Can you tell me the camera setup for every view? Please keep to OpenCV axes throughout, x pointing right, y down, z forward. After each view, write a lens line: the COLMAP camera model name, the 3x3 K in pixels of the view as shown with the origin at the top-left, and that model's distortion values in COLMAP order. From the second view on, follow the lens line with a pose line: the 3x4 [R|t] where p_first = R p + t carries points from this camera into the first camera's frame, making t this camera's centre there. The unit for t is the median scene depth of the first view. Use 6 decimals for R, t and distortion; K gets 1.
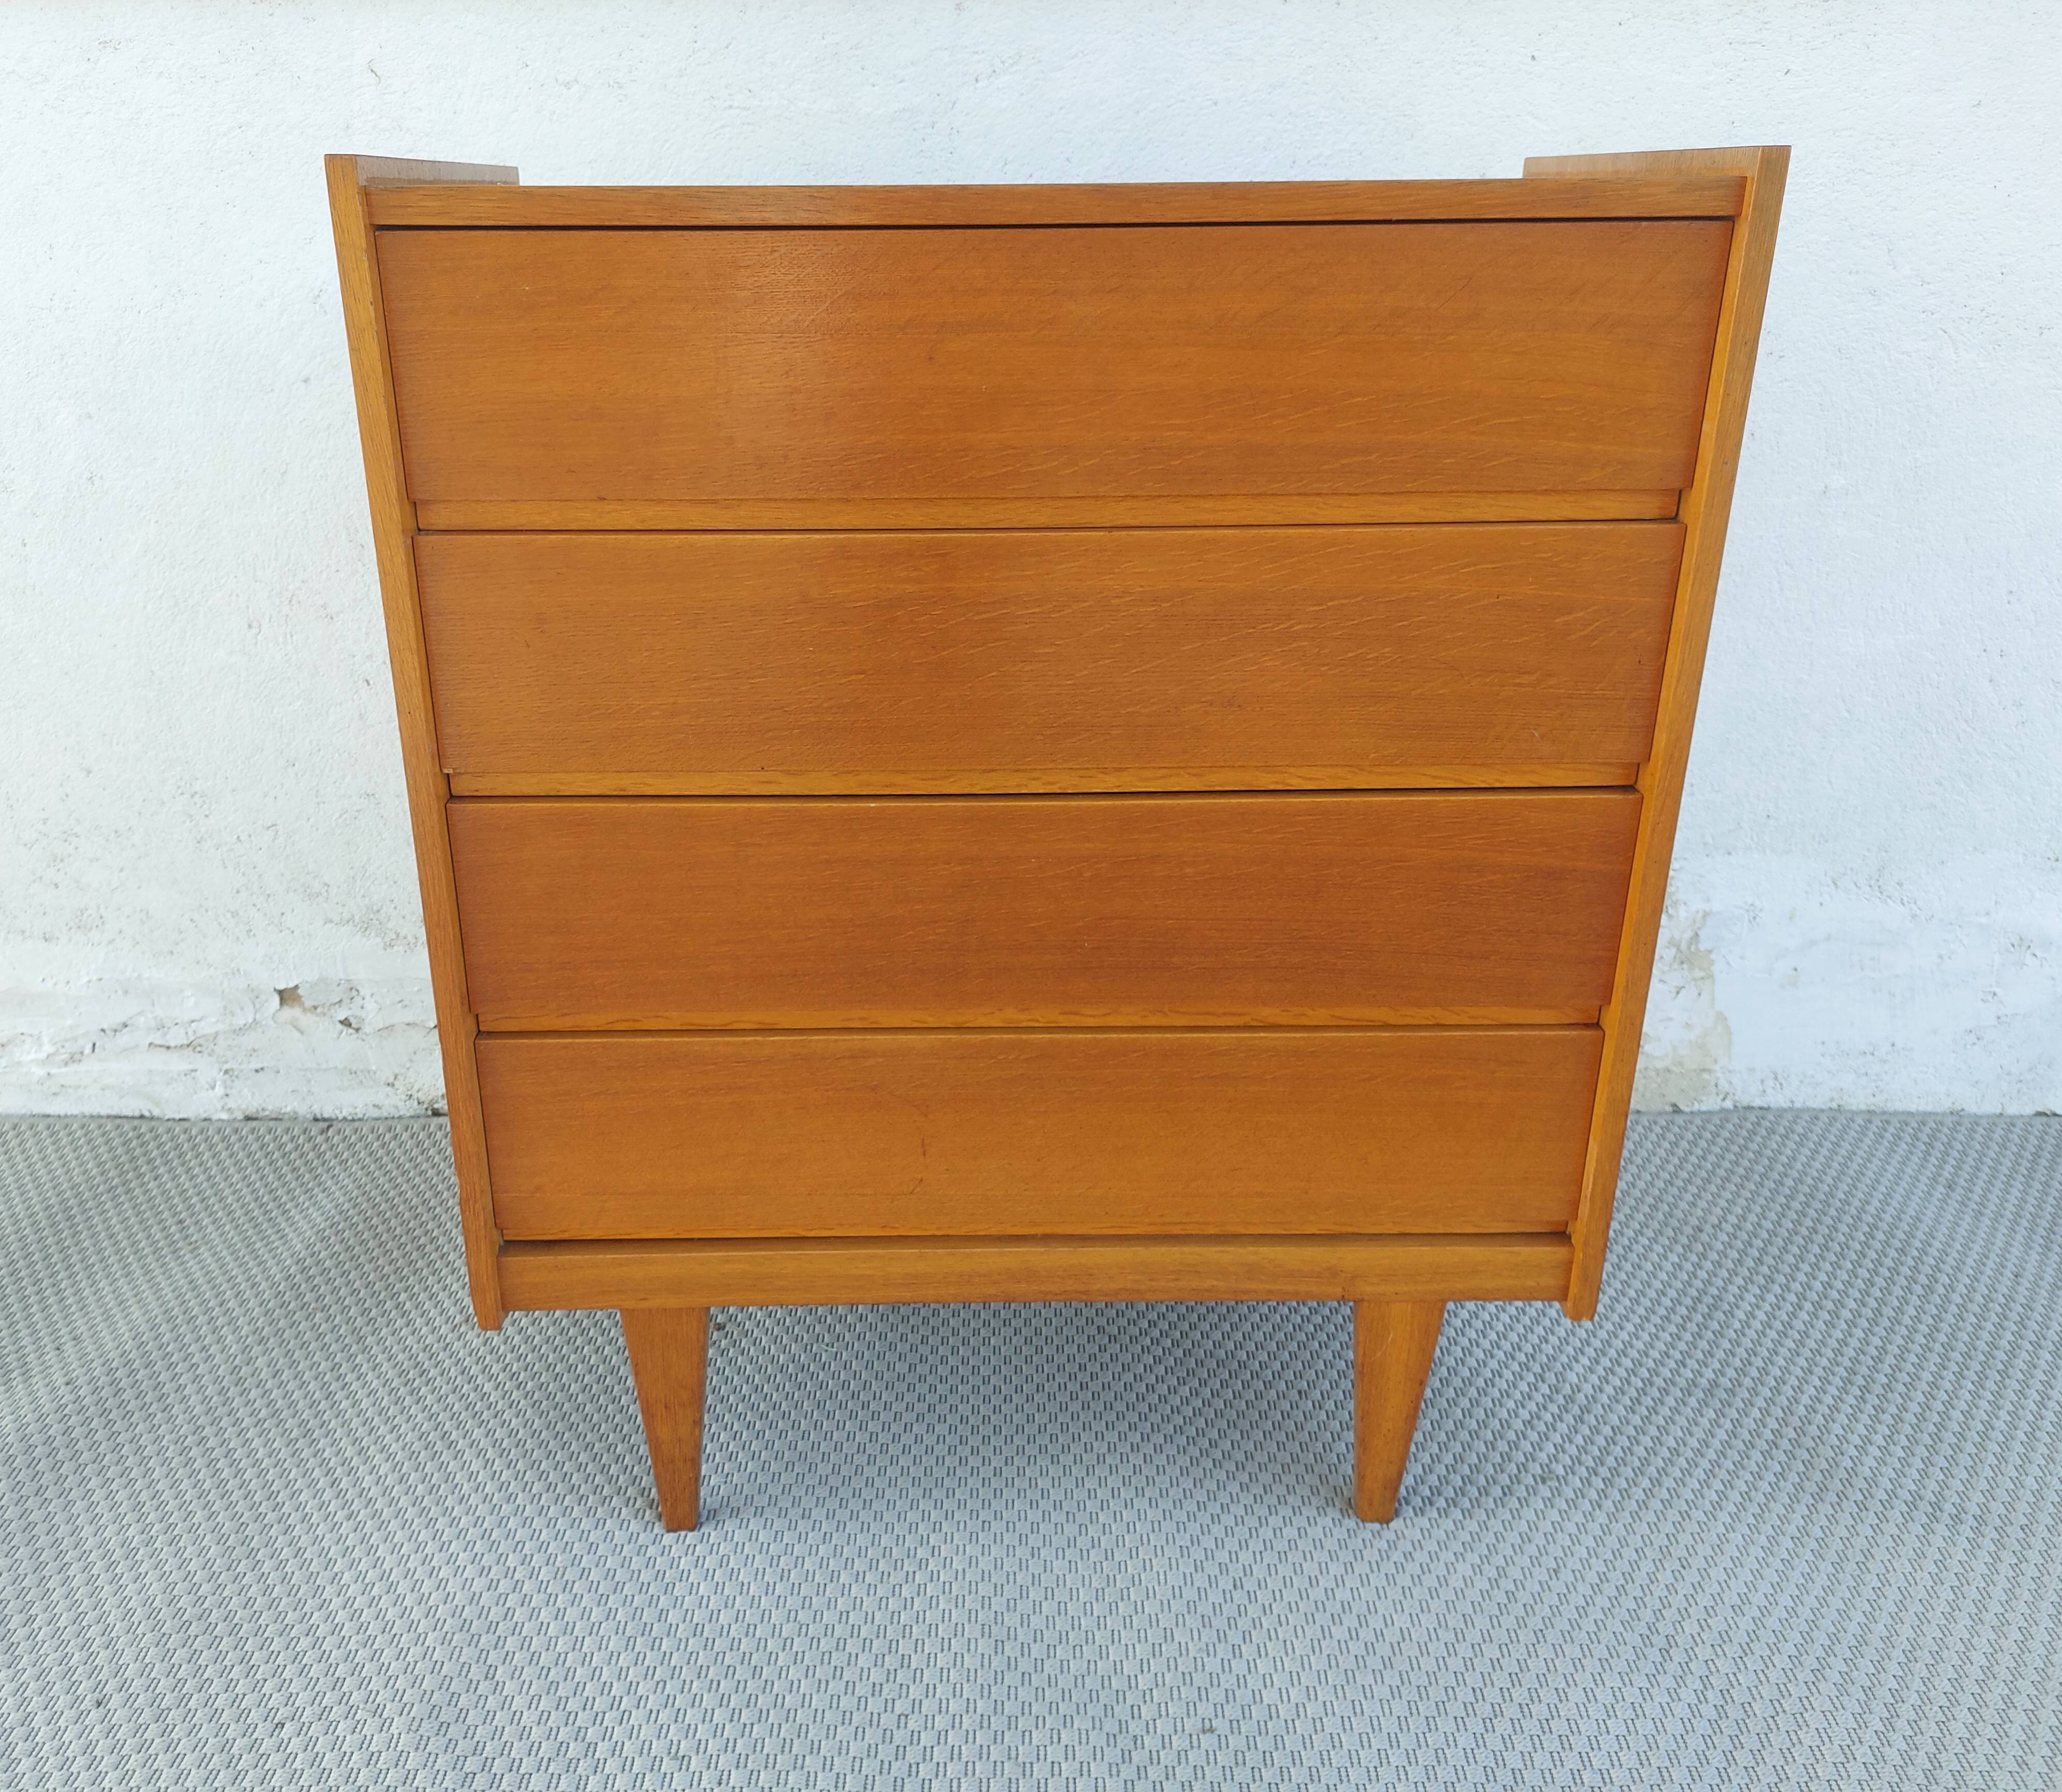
lens RADIAL K [[1731.9, 0, 941.9], [0, 1731.9, 904.9], [0, 0, 1]] dist [0.087205, -0.121382]
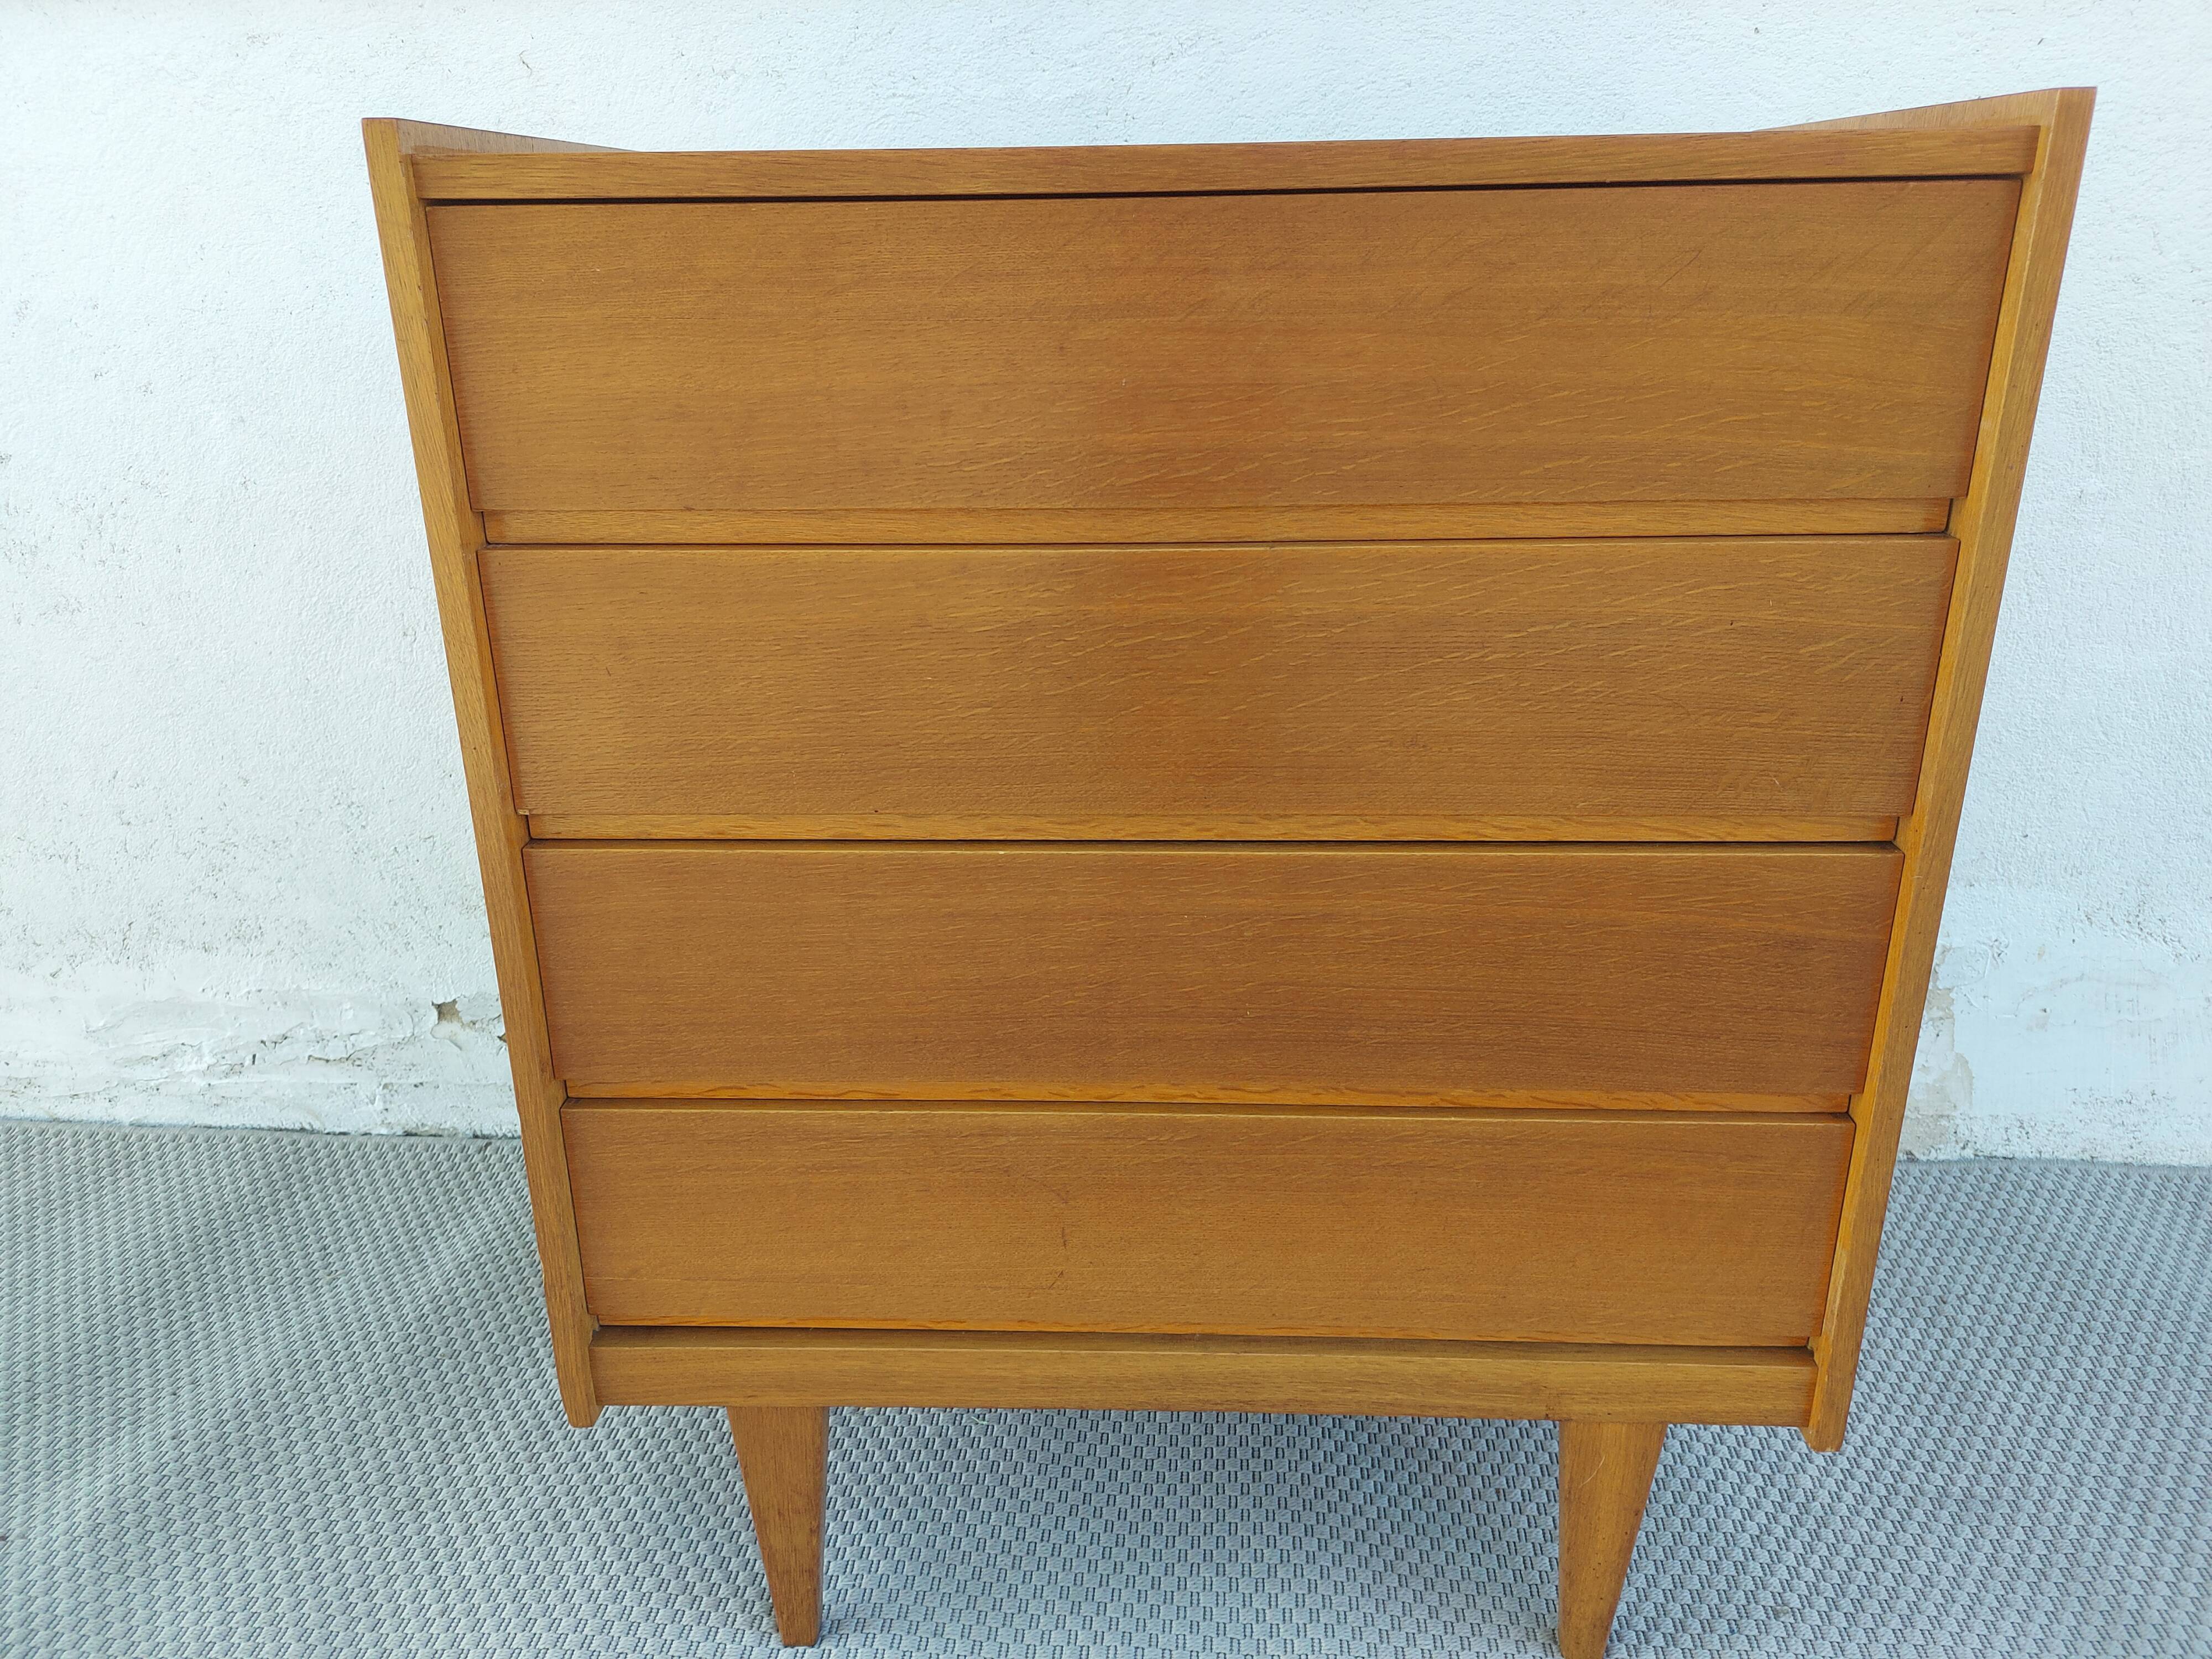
lens RADIAL K [[1620.8, 0, 1083.6], [0, 1620.8, 819.1], [0, 0, 1]] dist [0.050942, -0.052164]
pose [[0.998620, 0.009818, -0.051601, 0.036737], [-0.011493, 0.999414, -0.032253, -0.041857], [0.051254, 0.032802, 0.998147, 0.157622]]
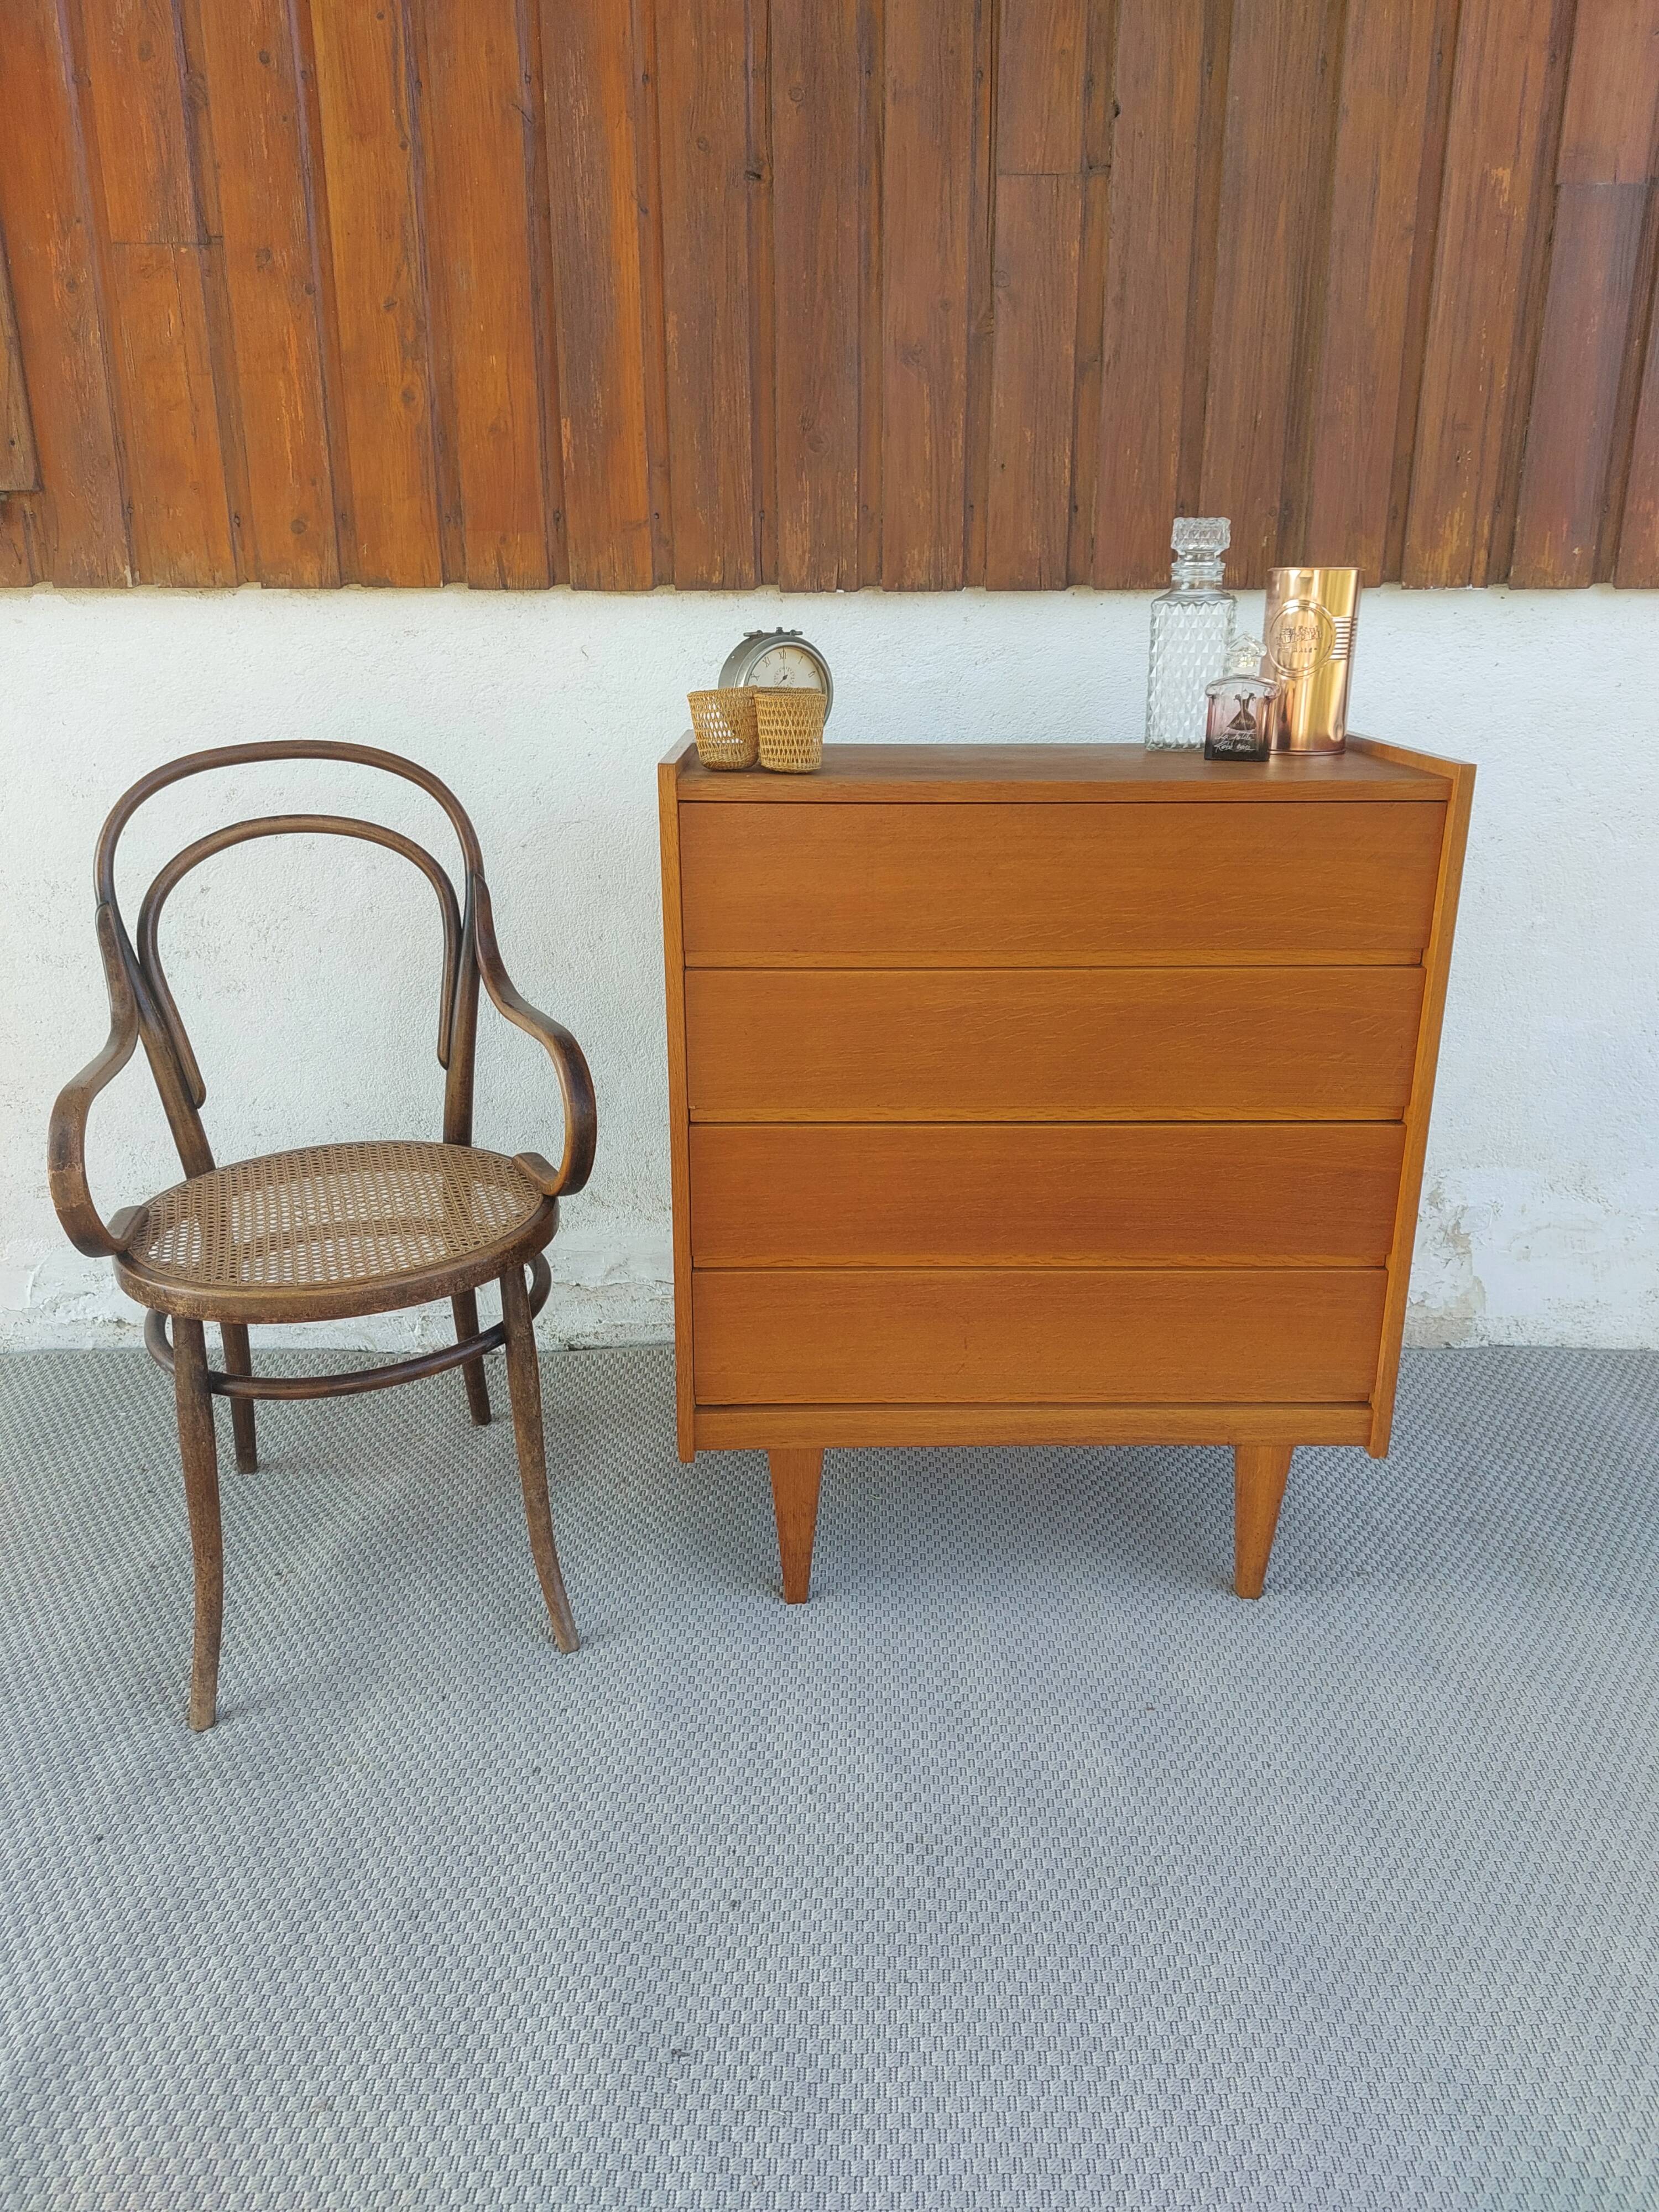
lens RADIAL K [[1565.7, 0, 857.9], [0, 1565.7, 1106.5], [0, 0, 1]] dist [0.097403, -0.137612]
pose [[0.999732, 0.005551, 0.022472, -0.131894], [-0.003871, 0.997241, -0.074130, 0.027772], [-0.022822, 0.074023, 0.996995, -0.415675]]
